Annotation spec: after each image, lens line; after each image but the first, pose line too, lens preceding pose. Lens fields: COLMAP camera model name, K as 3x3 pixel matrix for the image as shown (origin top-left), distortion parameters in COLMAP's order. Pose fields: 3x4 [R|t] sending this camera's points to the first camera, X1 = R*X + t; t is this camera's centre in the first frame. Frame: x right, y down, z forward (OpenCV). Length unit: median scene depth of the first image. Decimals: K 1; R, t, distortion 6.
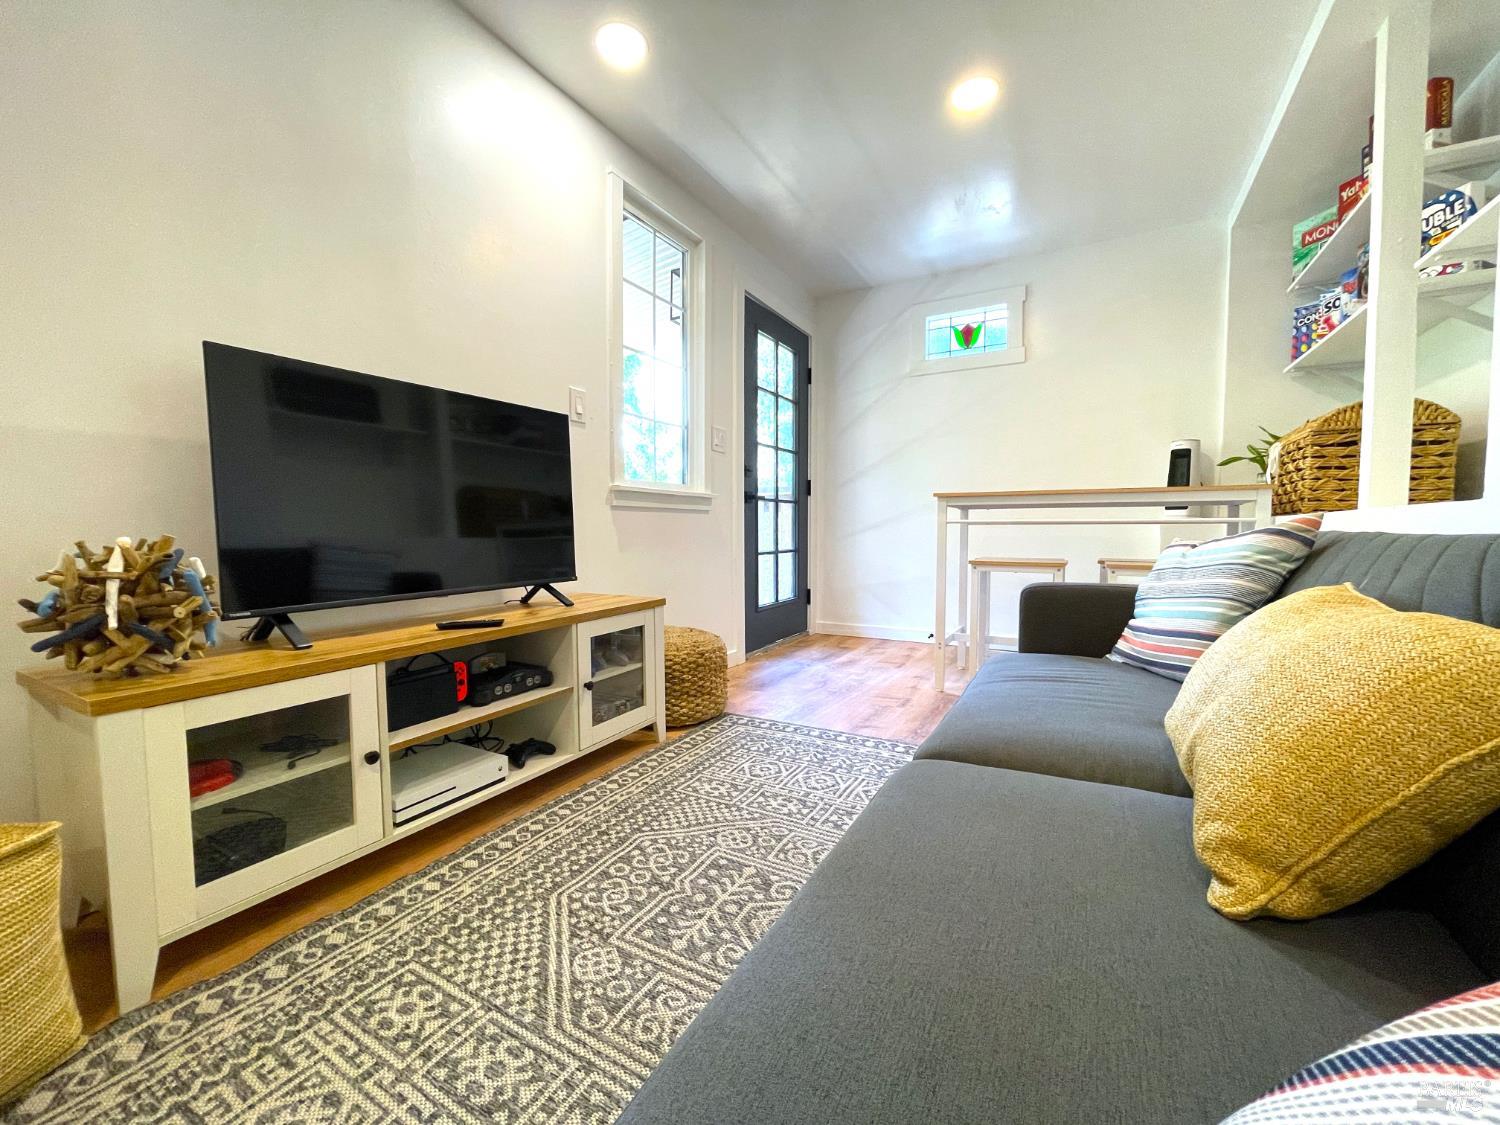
lens RADIAL K [[606.1, 0, 750.0], [0, 606.1, 562.5], [0, 0, 1]] dist [-0.002663, -0.000096]
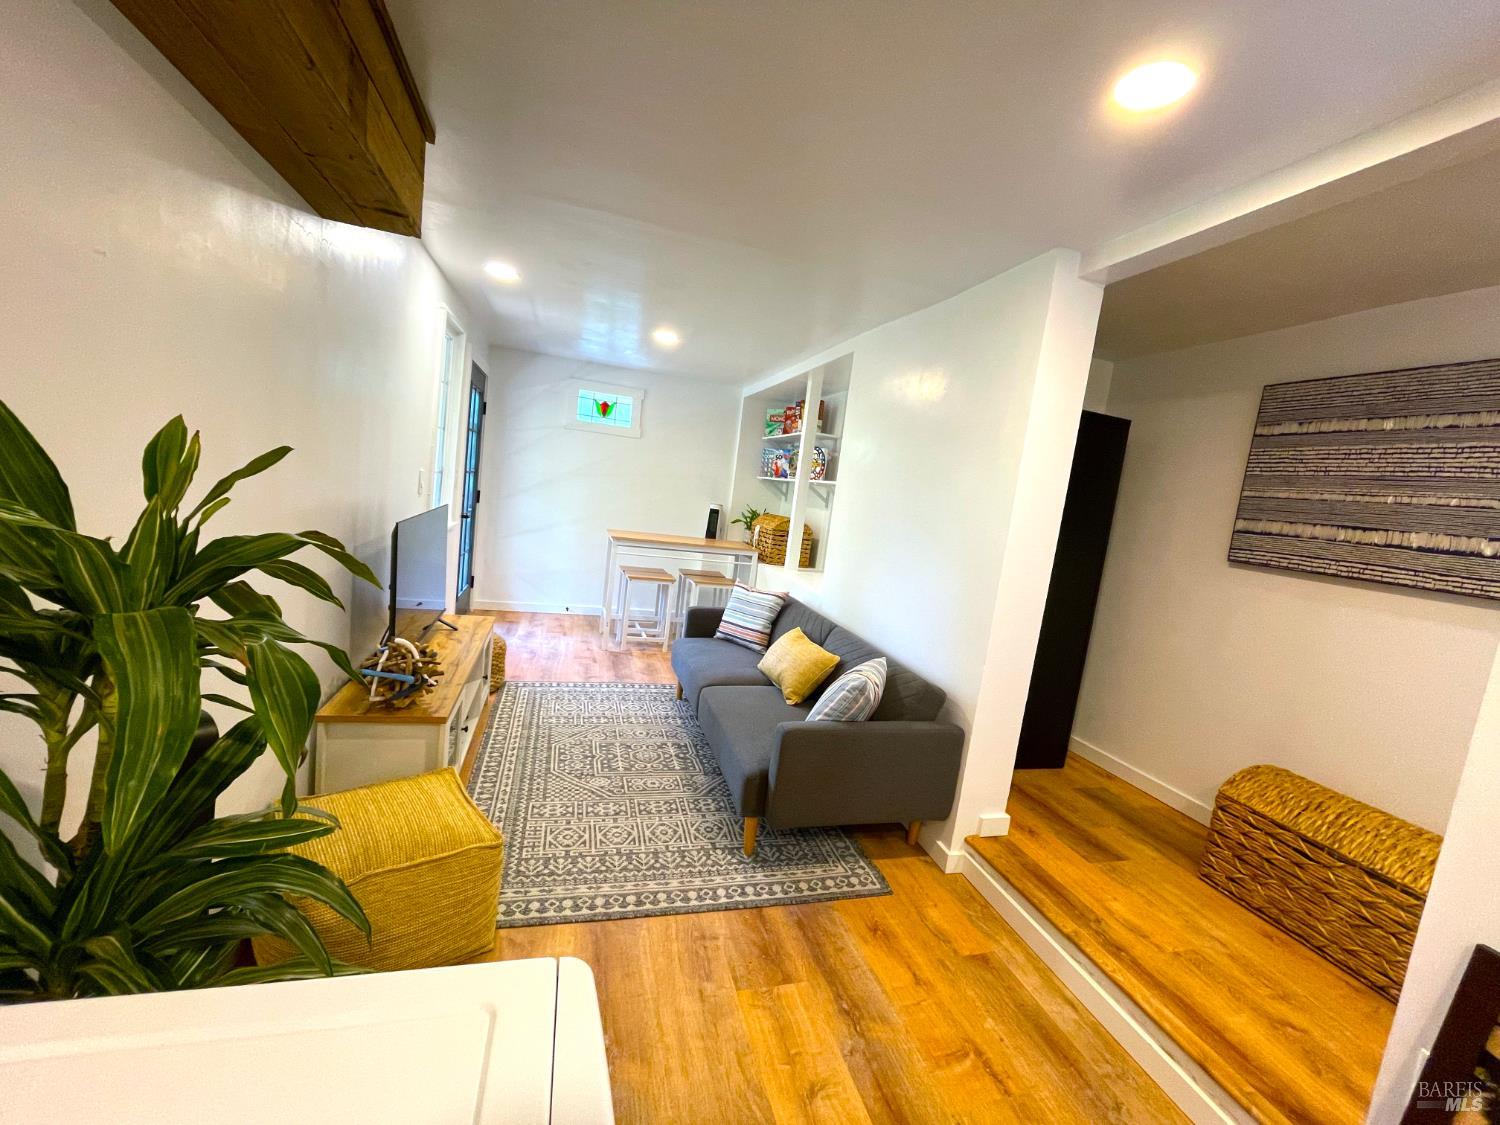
lens RADIAL K [[608.7, 0, 752.2], [0, 608.7, 559.4], [0, 0, 1]] dist [-0.001605, 0.000506]
pose [[0.691625, 0.000146, 0.722256, -1.129607], [-0.082598, 0.993455, 0.078895, -0.374043], [-0.717518, -0.114223, 0.687111, -0.788002]]
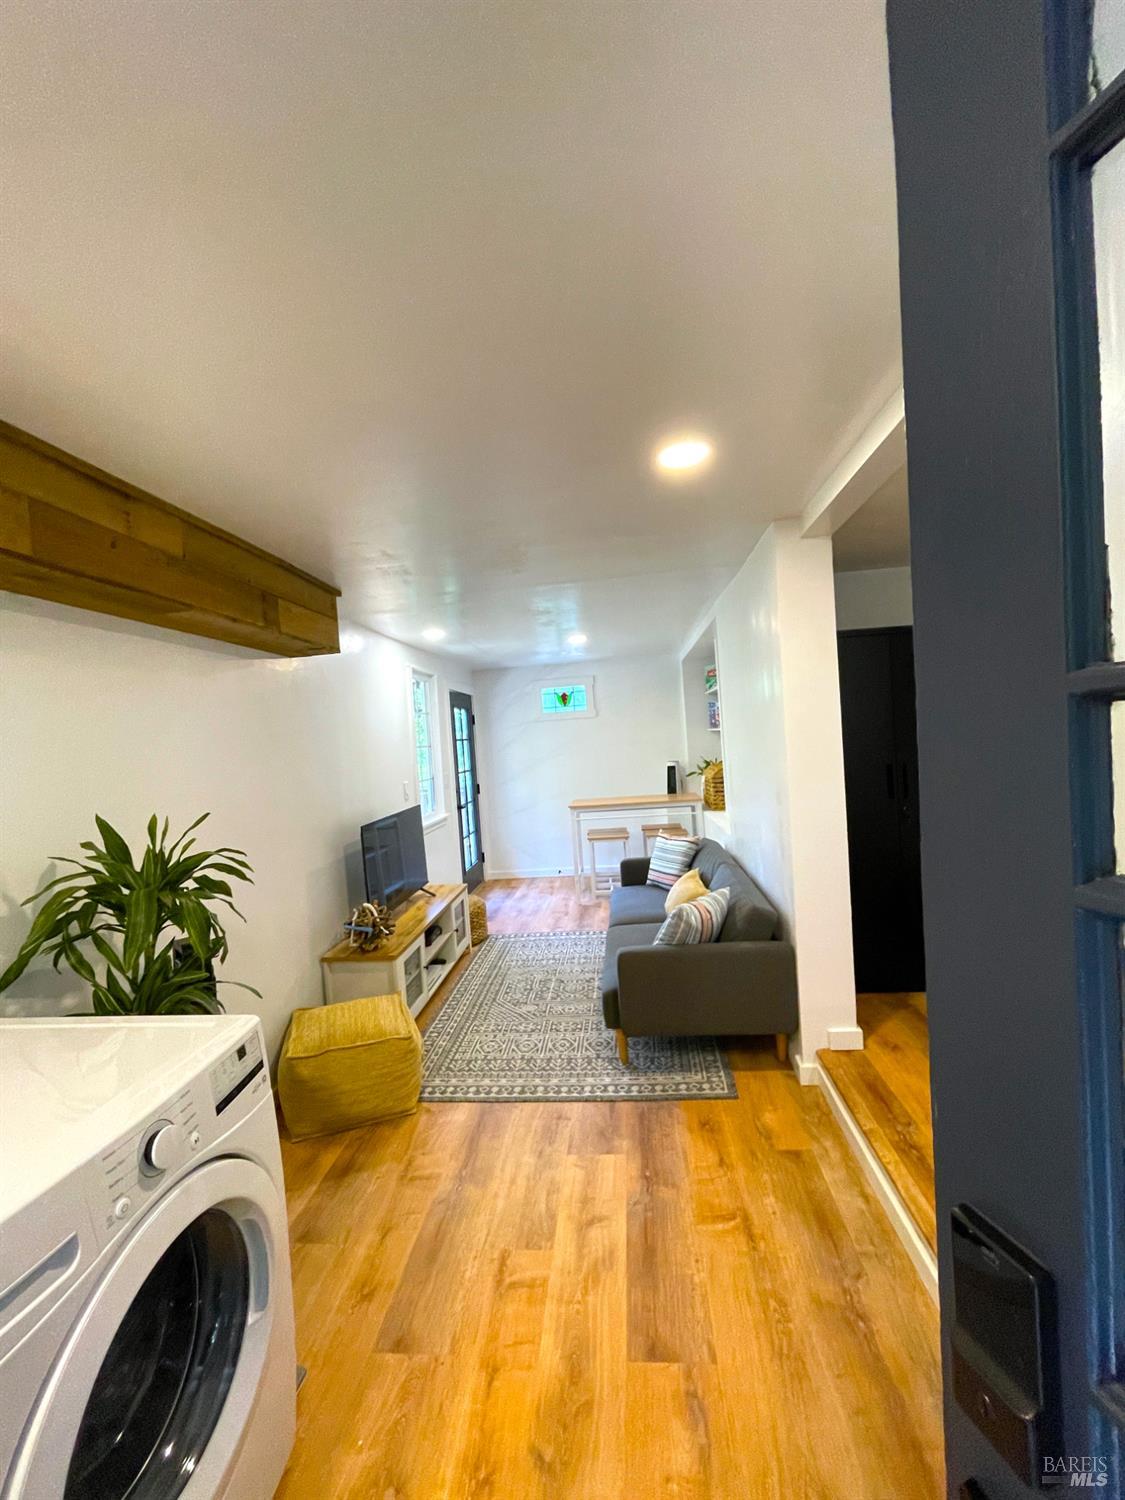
lens RADIAL K [[606.1, 0, 566.0], [0, 606.1, 749.3], [0, 0, 1]] dist [-0.002663, -0.000096]
pose [[0.912523, -0.069926, 0.403004, -0.866714], [0.089913, 0.995471, -0.030865, -0.418231], [-0.399020, 0.064400, 0.914678, -1.468528]]
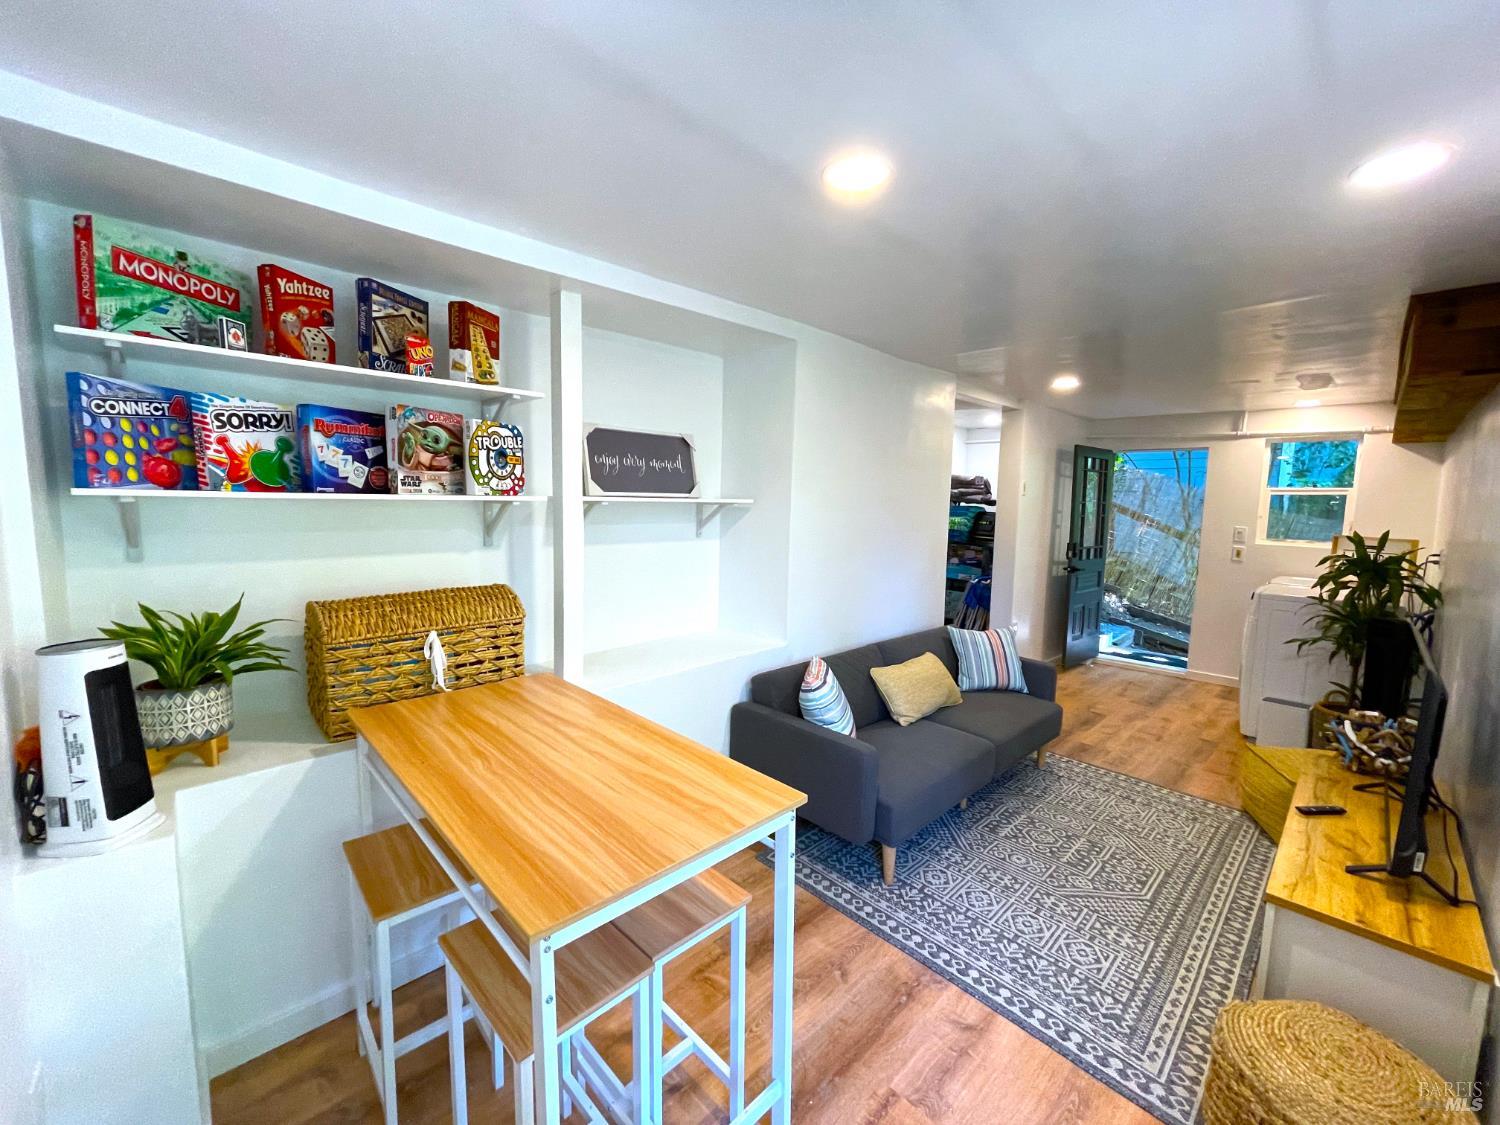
lens RADIAL K [[608.7, 0, 752.2], [0, 608.7, 559.4], [0, 0, 1]] dist [-0.001605, 0.000506]
pose [[-0.960054, -0.044544, 0.276246, 0.388898], [-0.002748, 0.988701, 0.149878, -0.629822], [-0.279800, 0.143132, -0.949329, 2.501391]]
